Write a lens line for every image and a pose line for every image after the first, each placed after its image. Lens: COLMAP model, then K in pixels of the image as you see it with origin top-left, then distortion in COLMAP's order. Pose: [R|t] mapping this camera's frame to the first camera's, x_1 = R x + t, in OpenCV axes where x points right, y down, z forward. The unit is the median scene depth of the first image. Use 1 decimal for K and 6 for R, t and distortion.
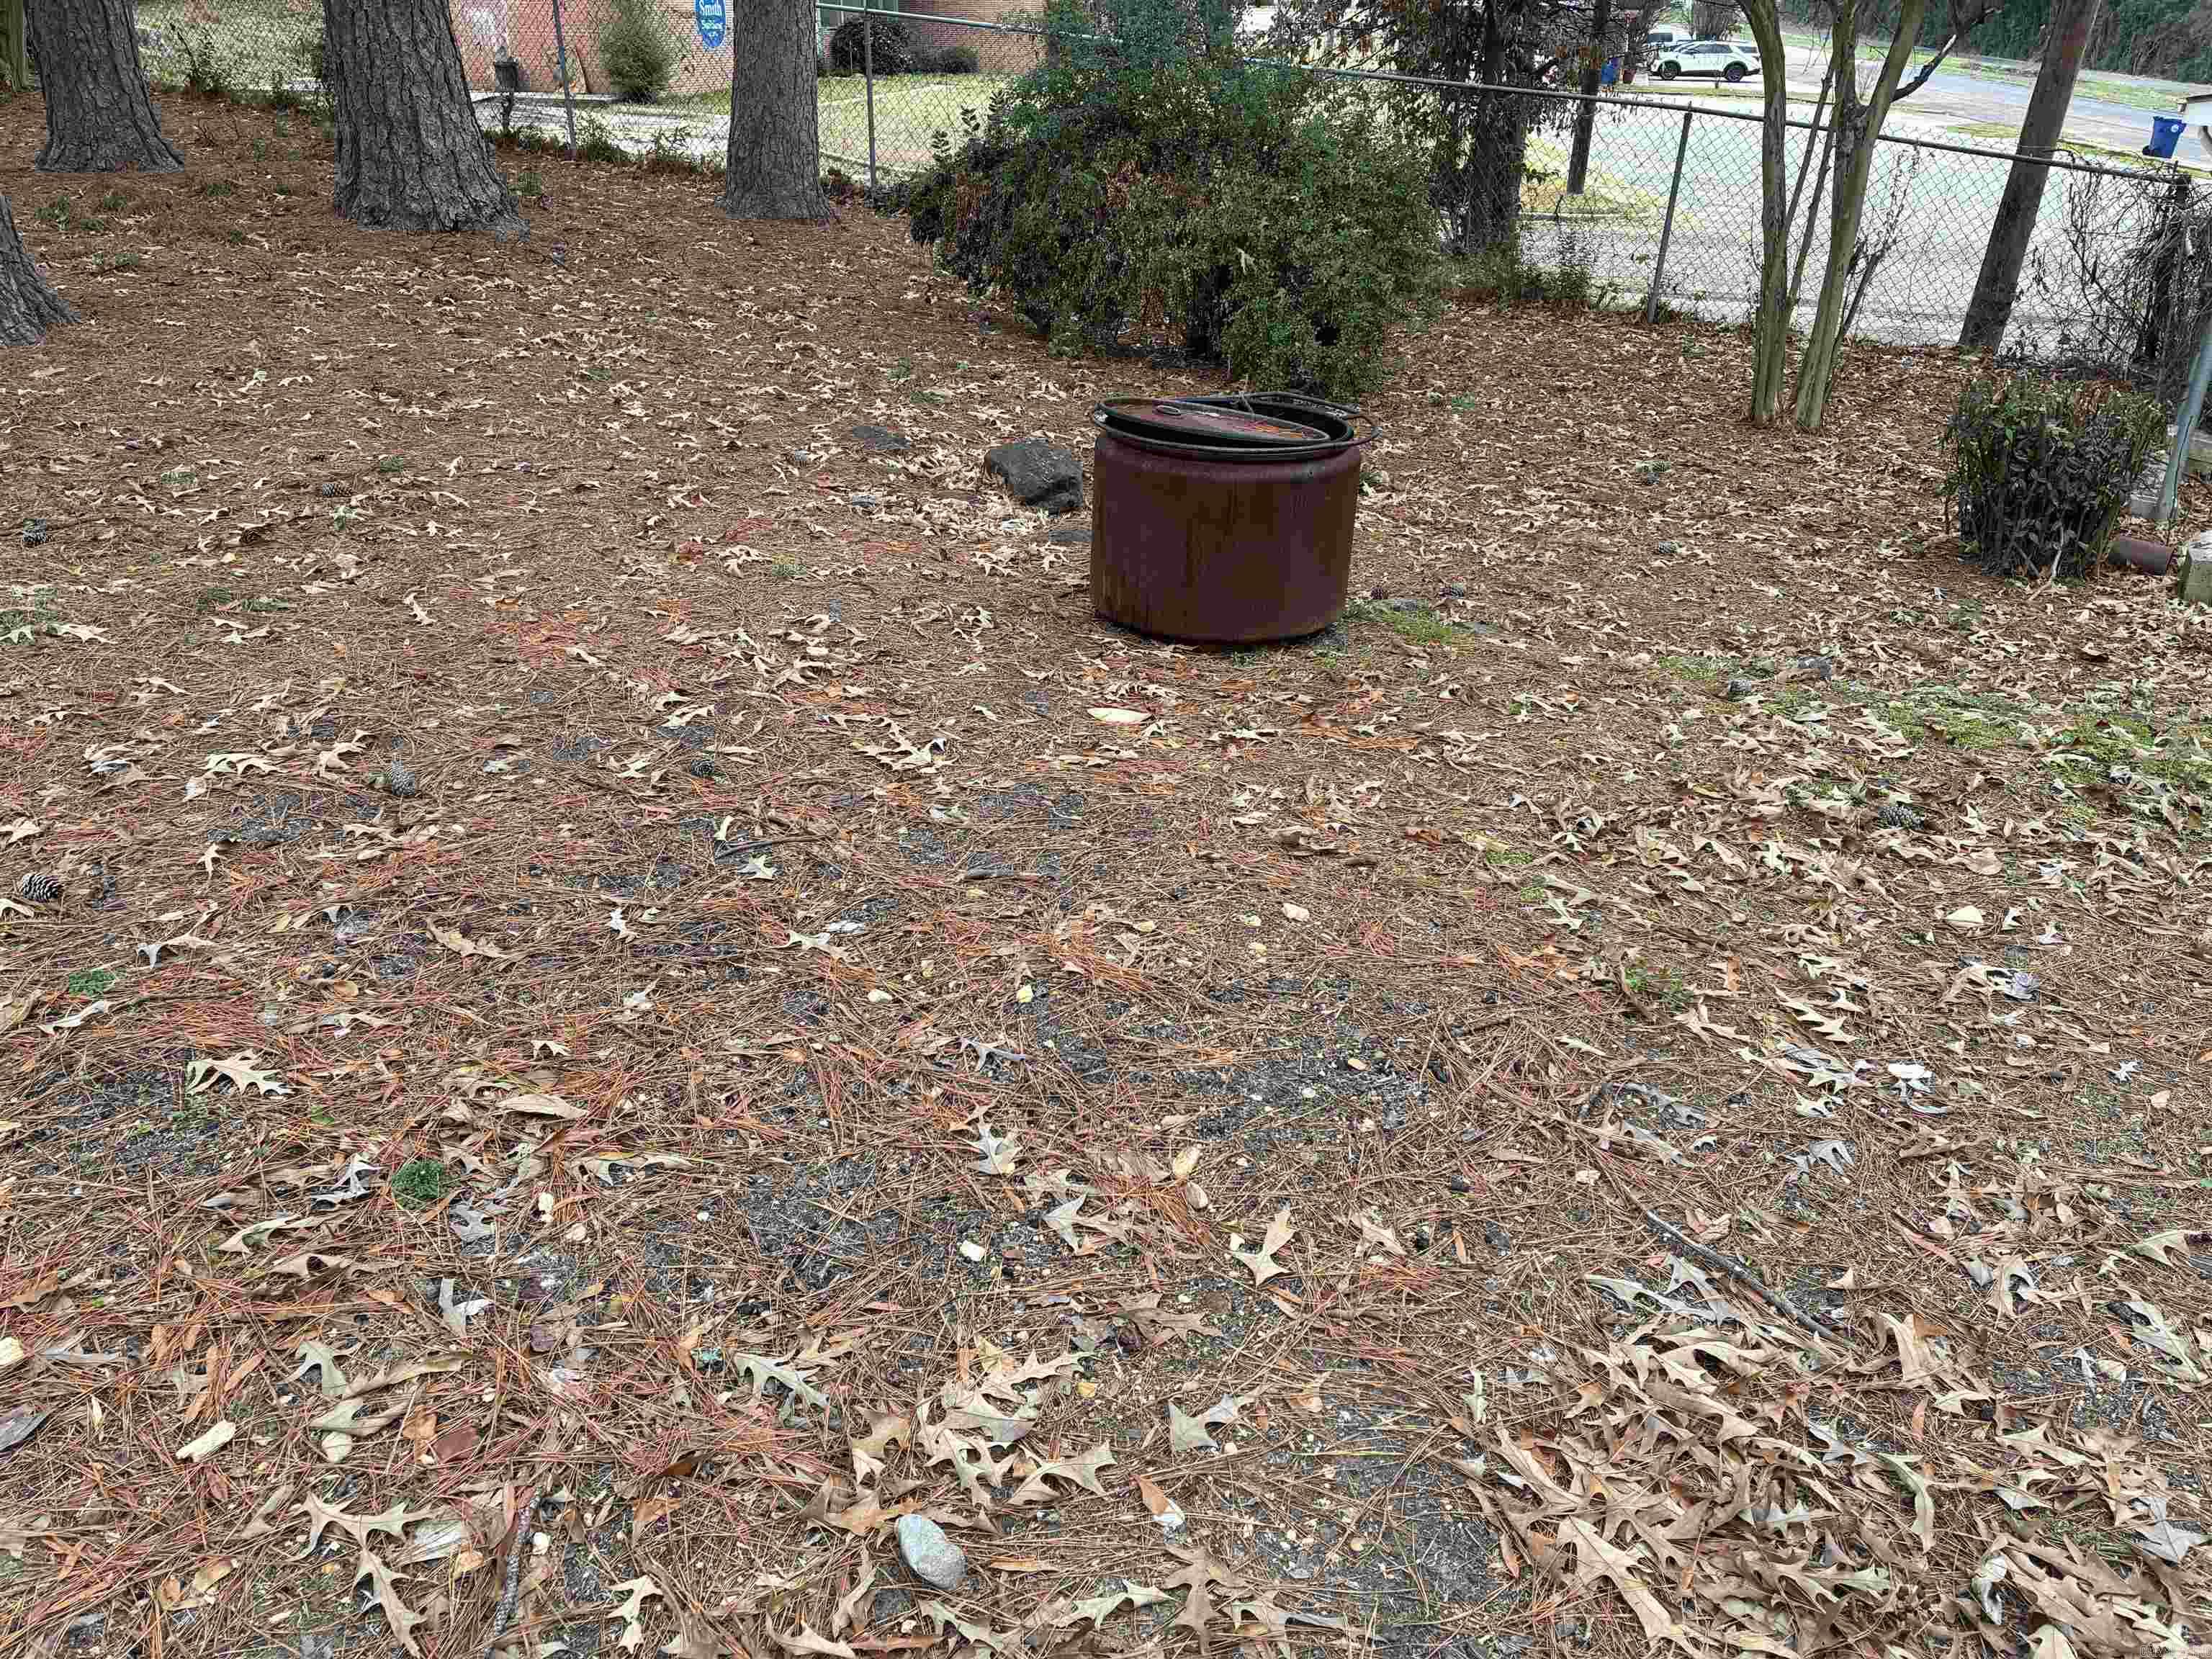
lens RADIAL K [[1714.6, 0, 1106.0], [0, 1714.6, 829.5], [0, 0, 1]] dist [0.070868, -0.095436]
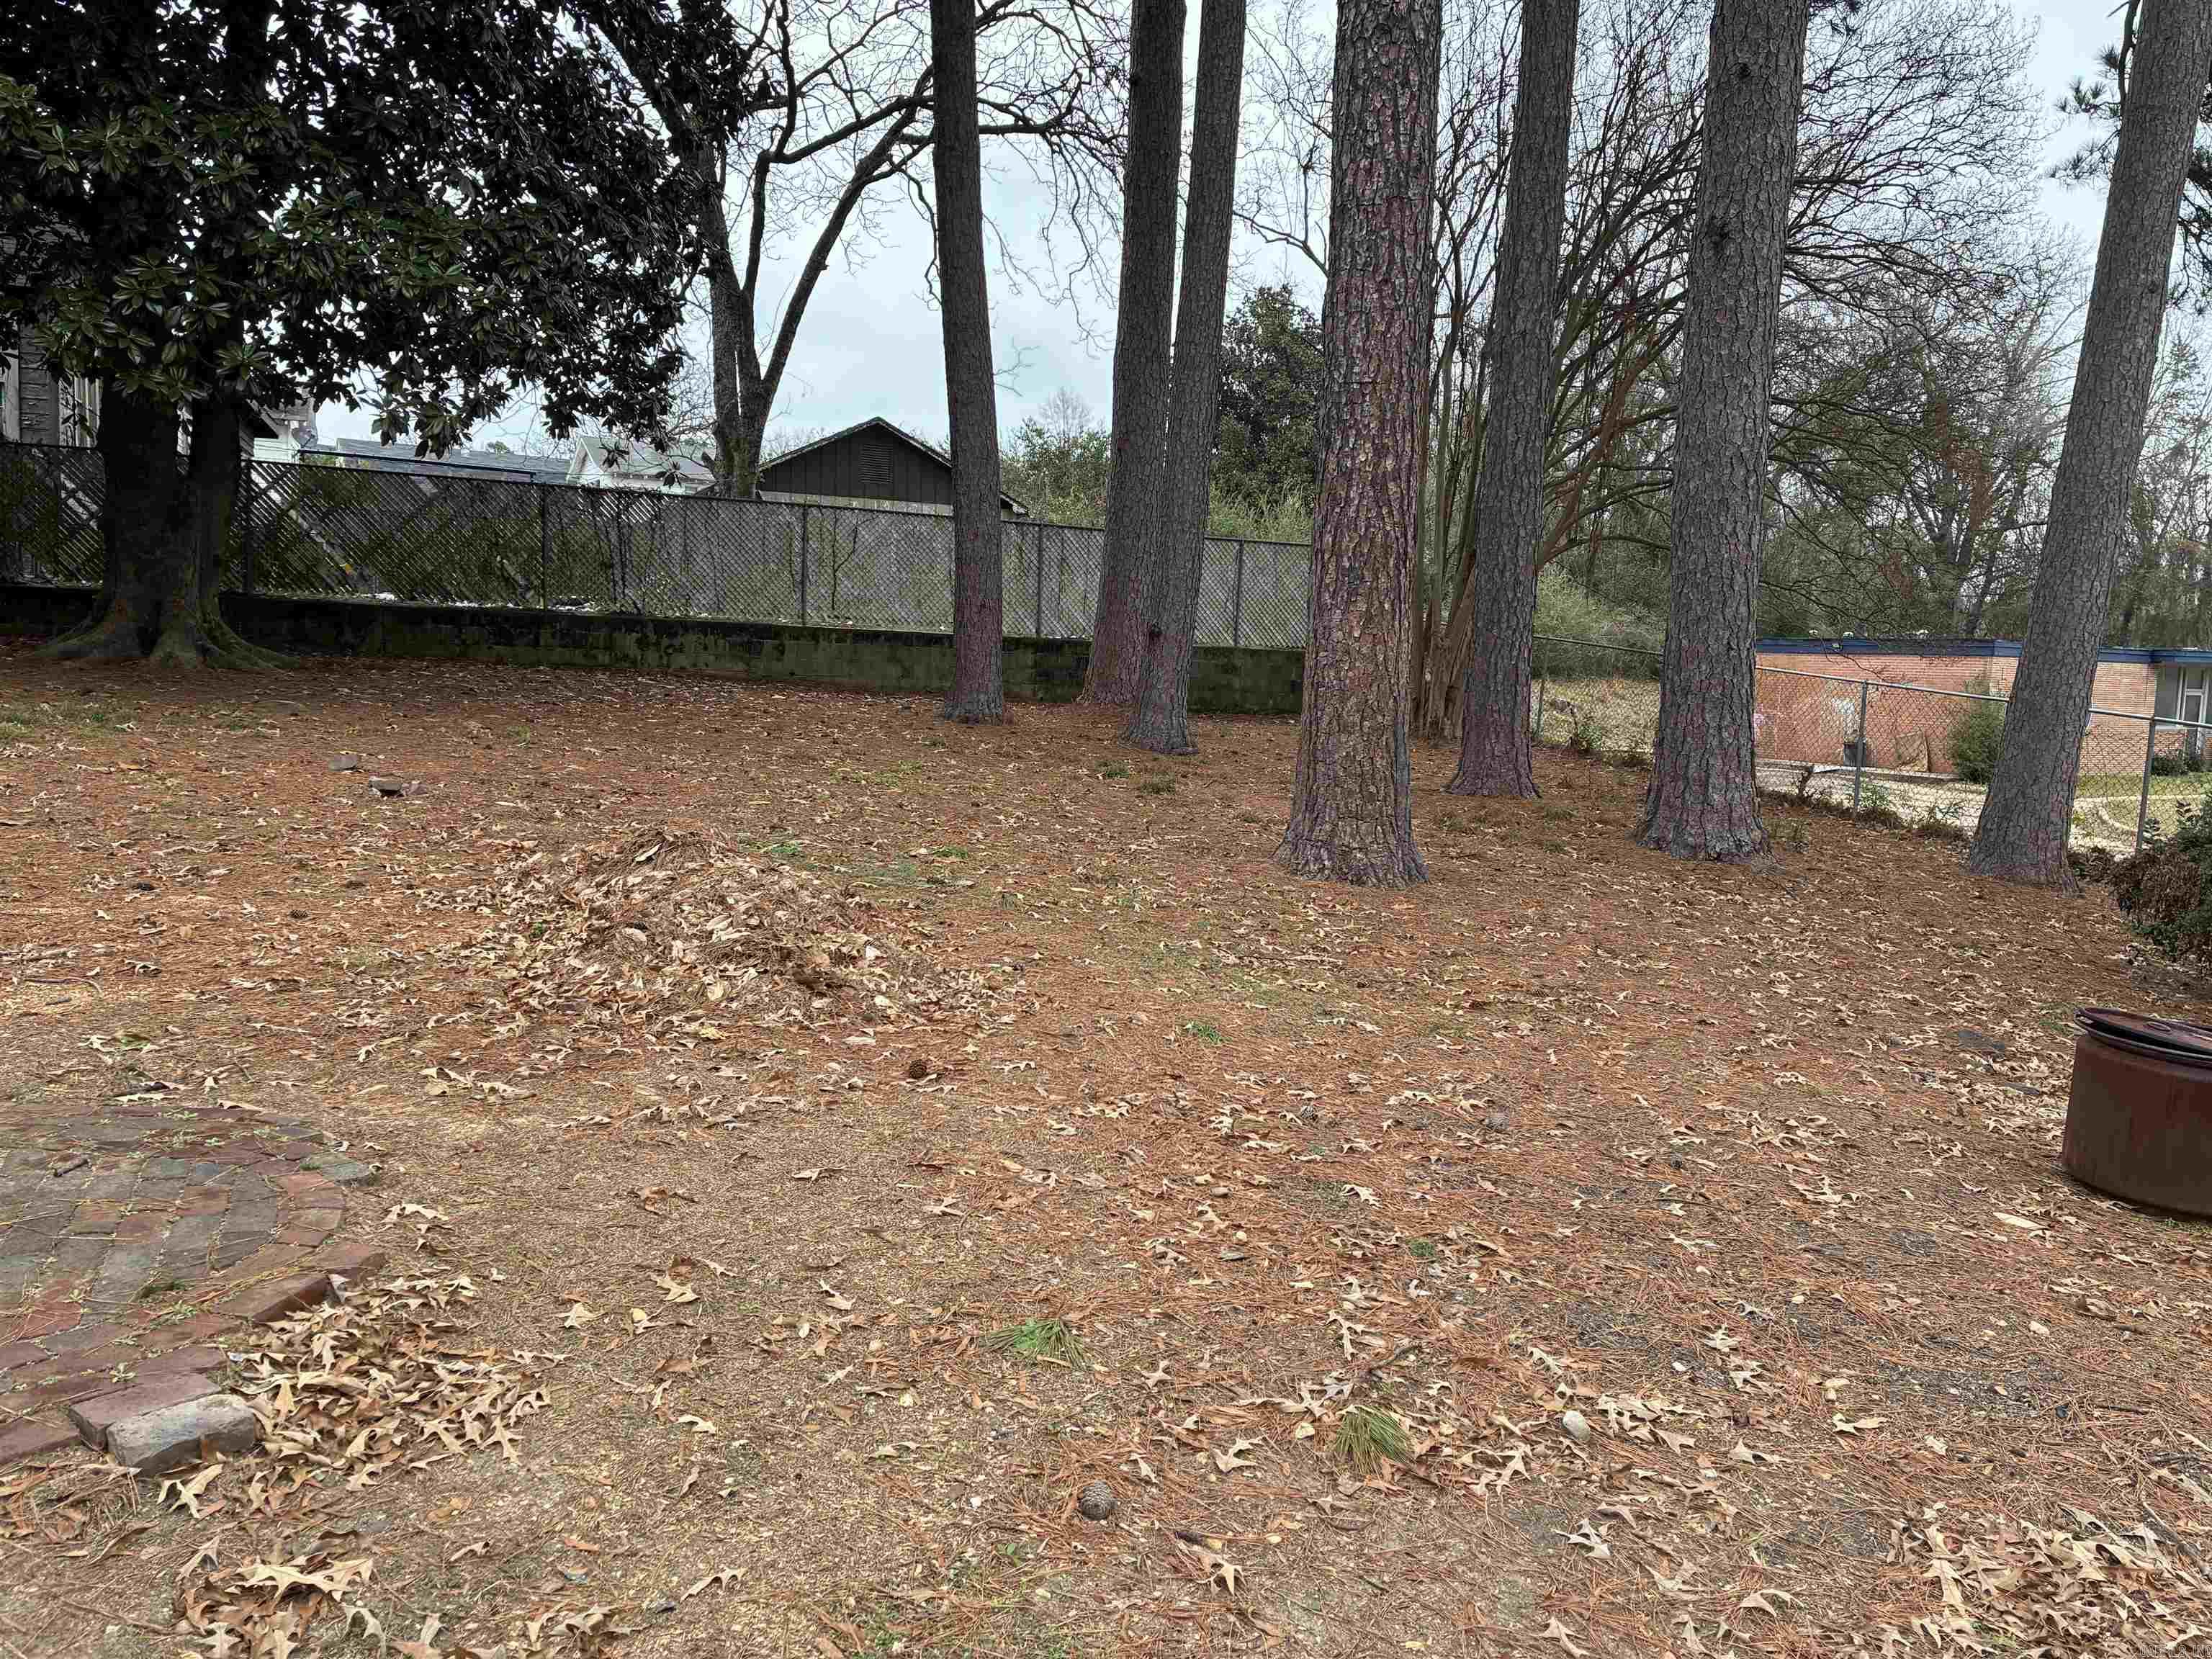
lens RADIAL K [[1714.6, 0, 1106.0], [0, 1714.6, 829.5], [0, 0, 1]] dist [0.070868, -0.095436]
pose [[0.742386, 0.090455, -0.663838, 0.306053], [-0.319218, 0.918901, -0.231779, 0.166952], [0.589036, 0.383978, 0.711054, -0.410326]]
